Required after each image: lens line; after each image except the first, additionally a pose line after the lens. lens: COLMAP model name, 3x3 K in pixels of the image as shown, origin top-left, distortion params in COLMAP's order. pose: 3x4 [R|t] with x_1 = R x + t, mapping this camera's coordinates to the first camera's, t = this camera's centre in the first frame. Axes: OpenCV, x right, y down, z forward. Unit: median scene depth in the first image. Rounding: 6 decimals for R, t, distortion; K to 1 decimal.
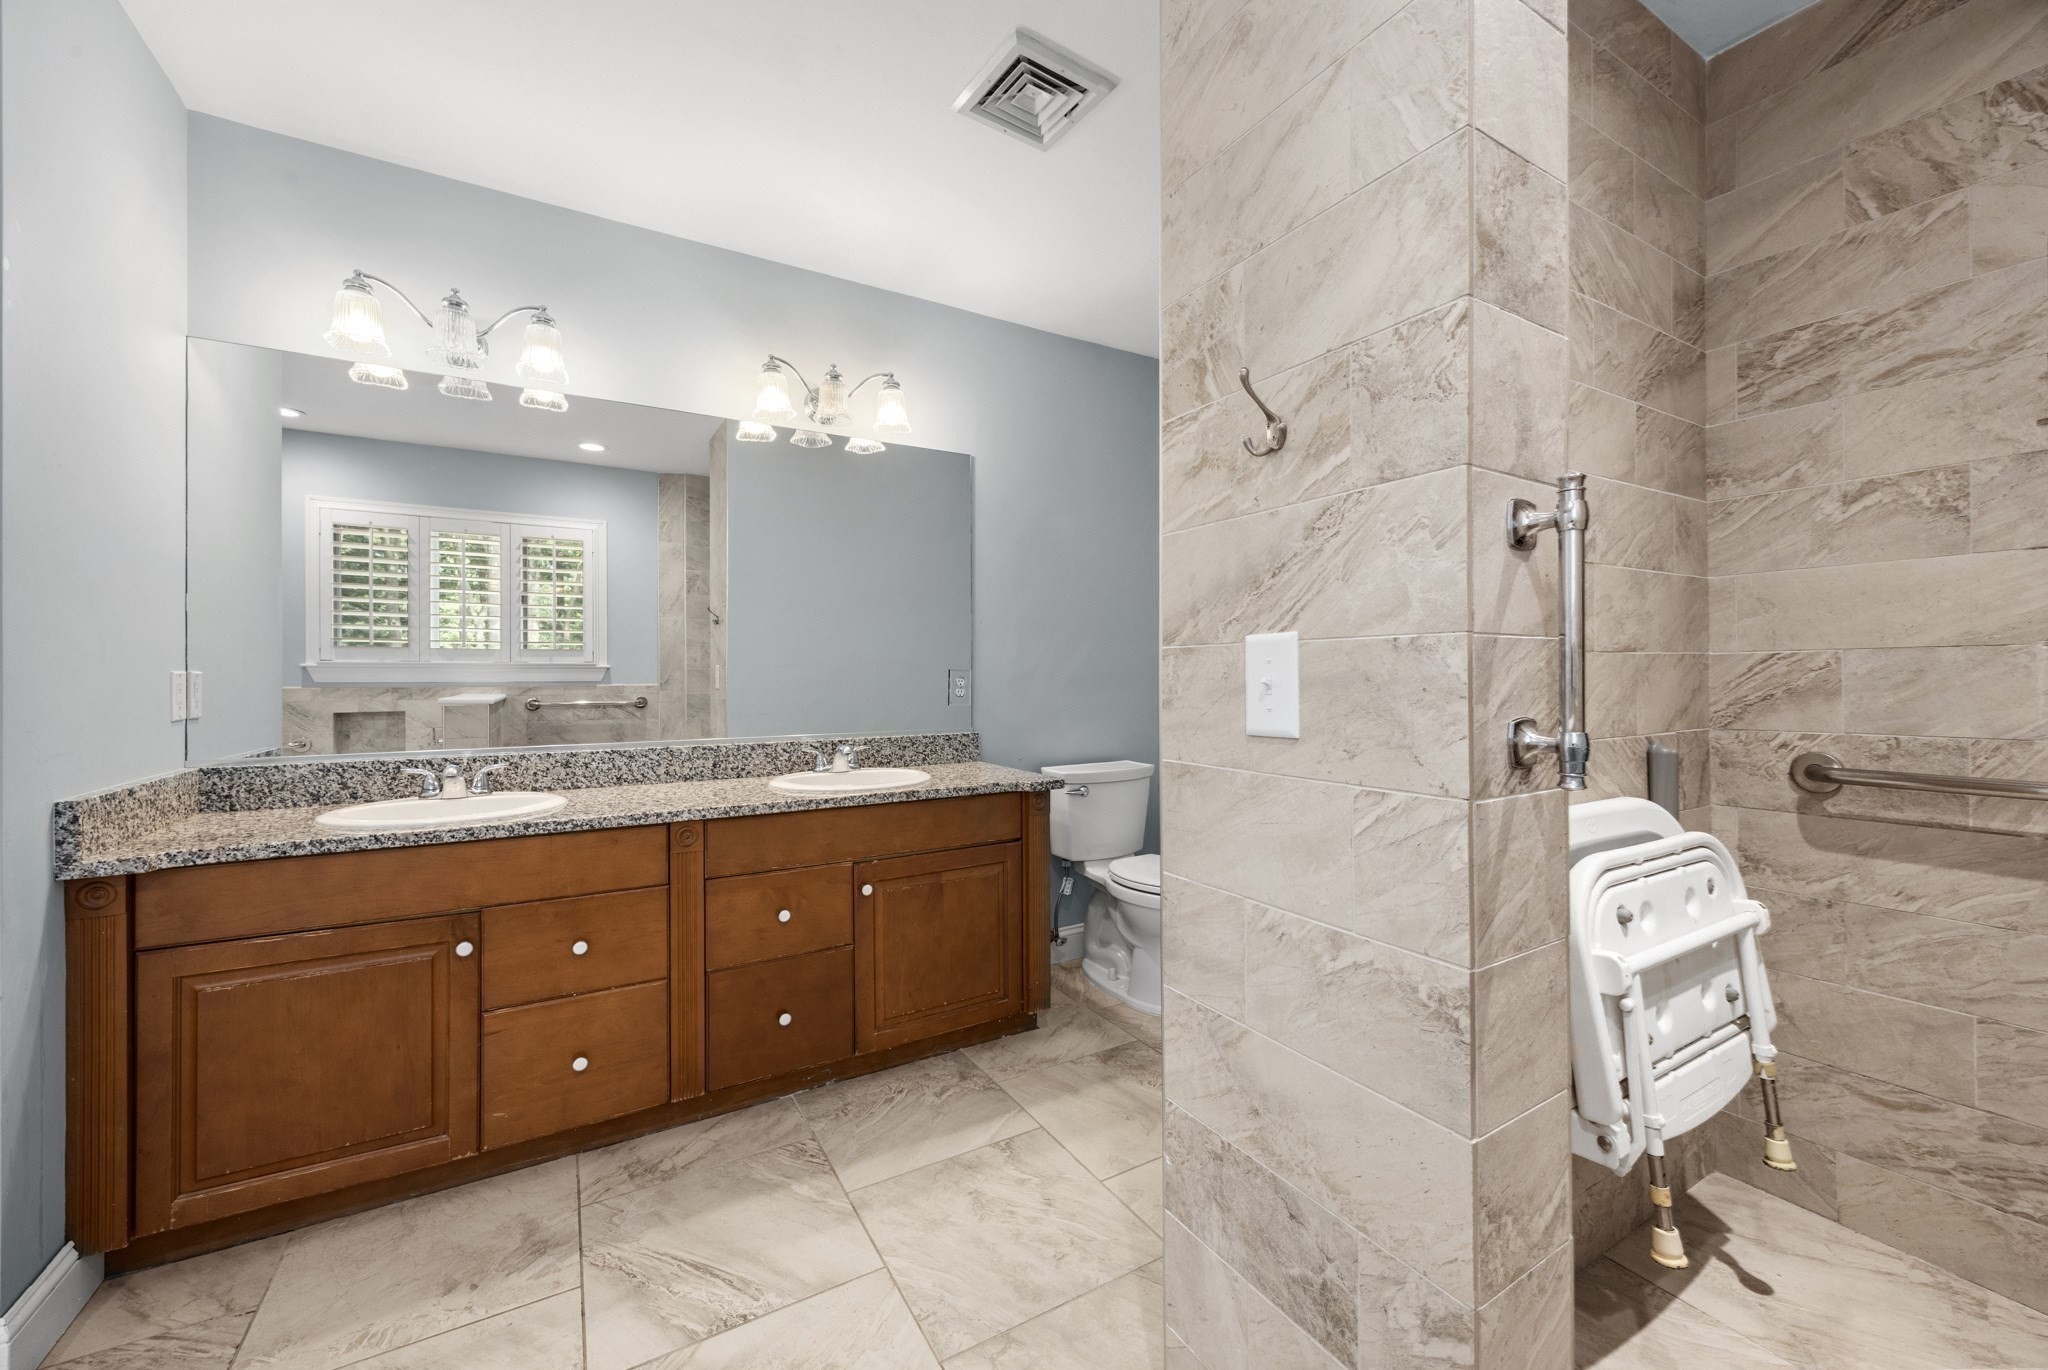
lens RADIAL K [[801.0, 0, 1023.5], [0, 801.0, 670.6], [0, 0, 1]] dist [0.001957, -0.000263]
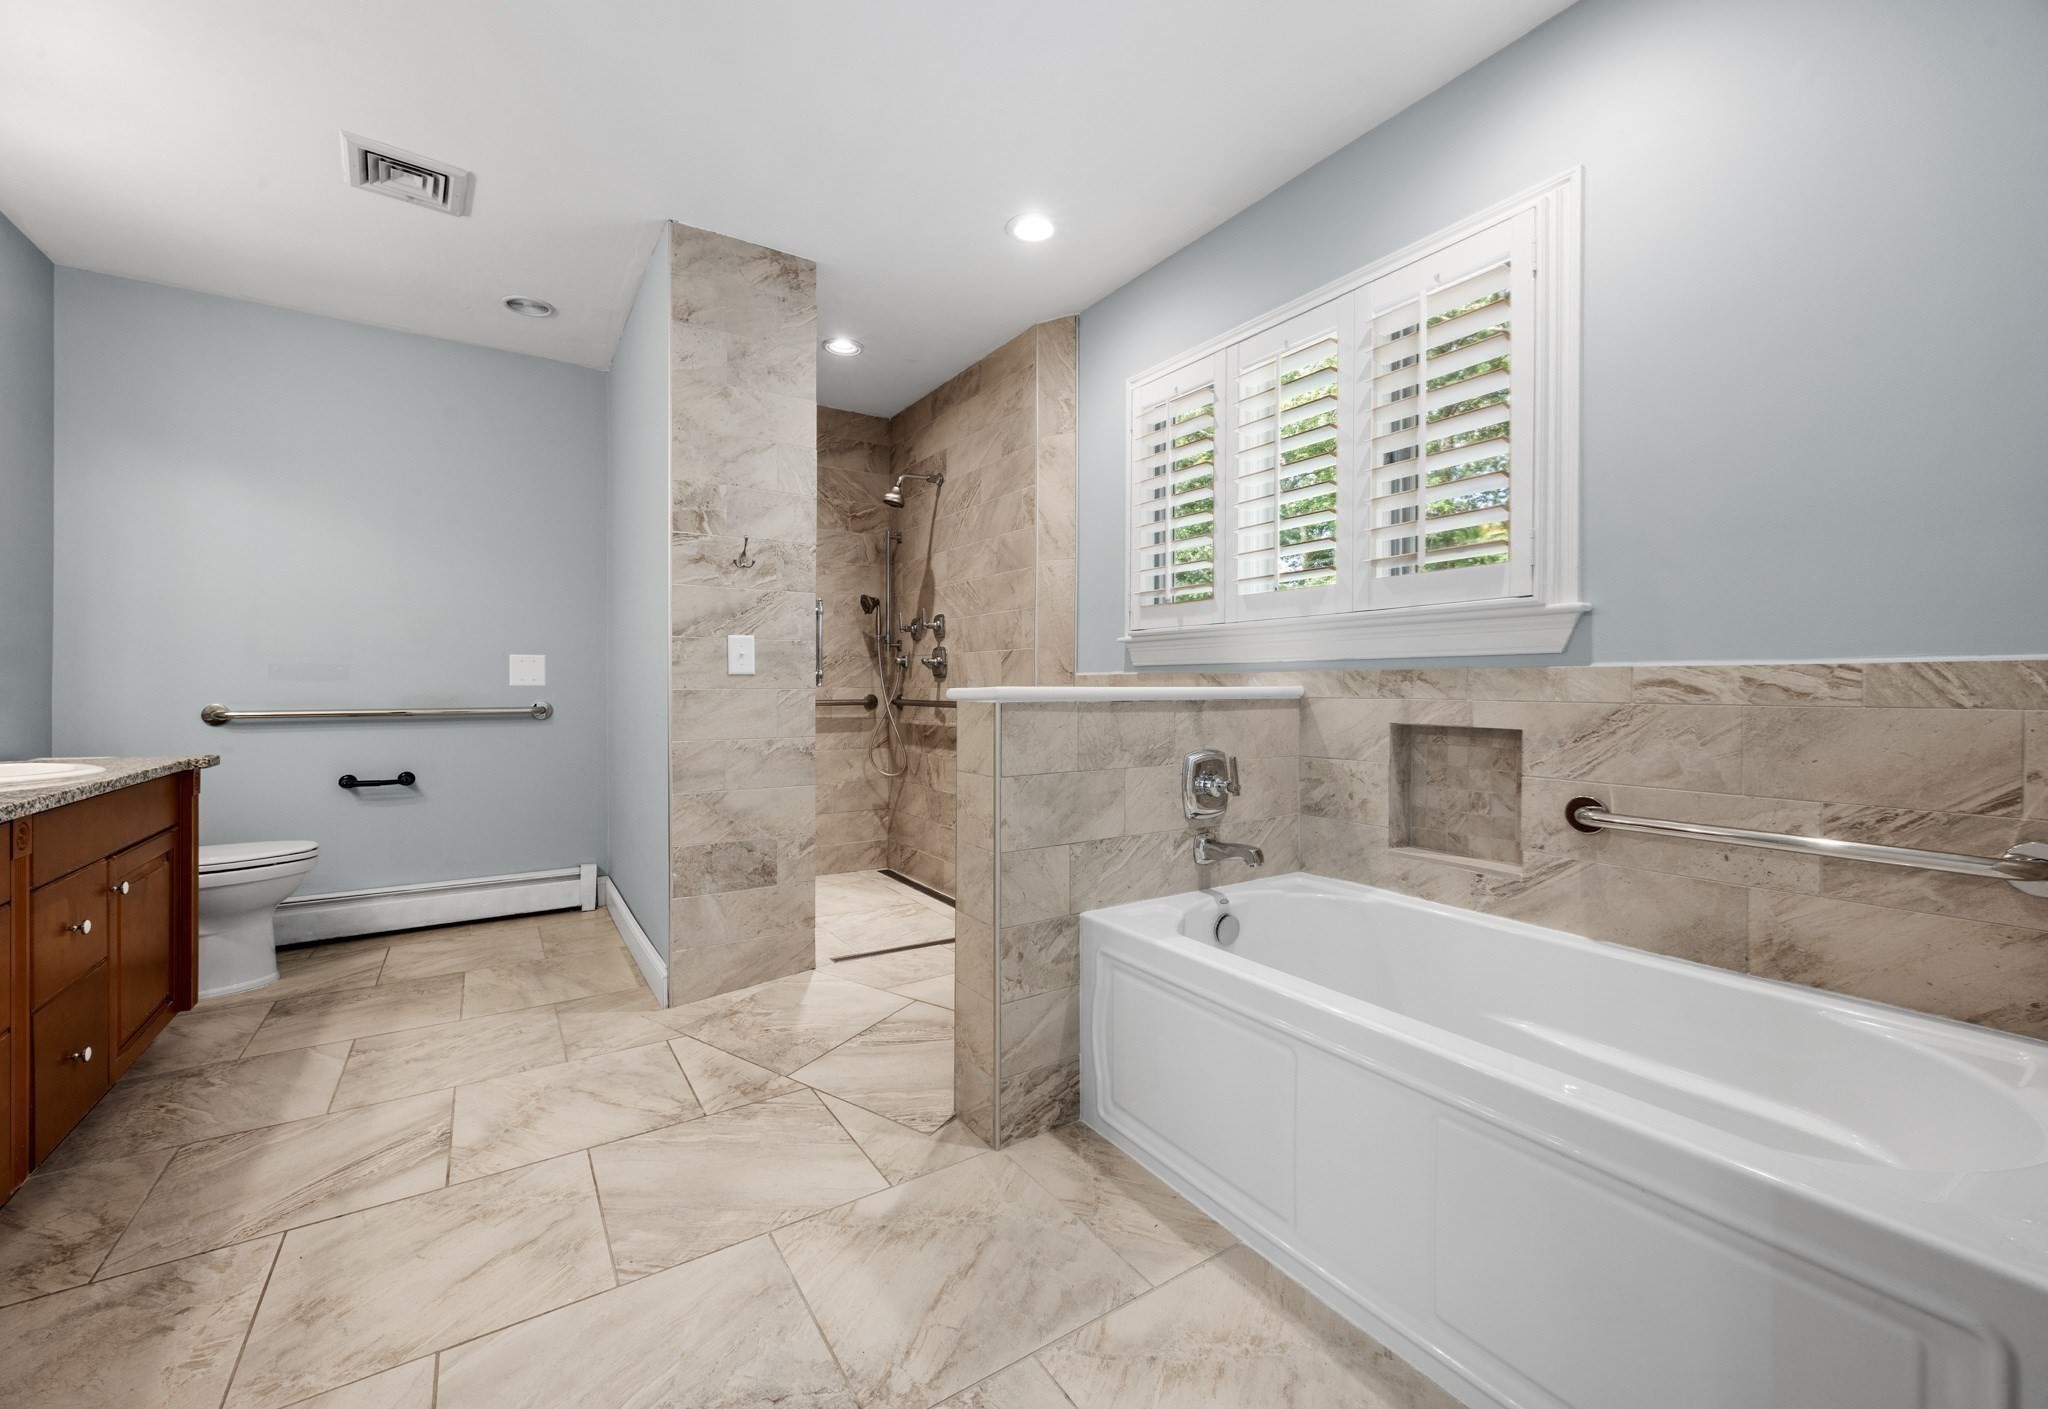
lens RADIAL K [[795.8, 0, 1032.3], [0, 795.8, 690.3], [0, 0, 1]] dist [0.013797, 0.000690]
pose [[-0.051487, -0.001858, 0.998672, -1.606542], [-0.003364, 0.999993, 0.001687, 0.086204], [-0.998668, -0.003273, -0.051493, 0.122516]]
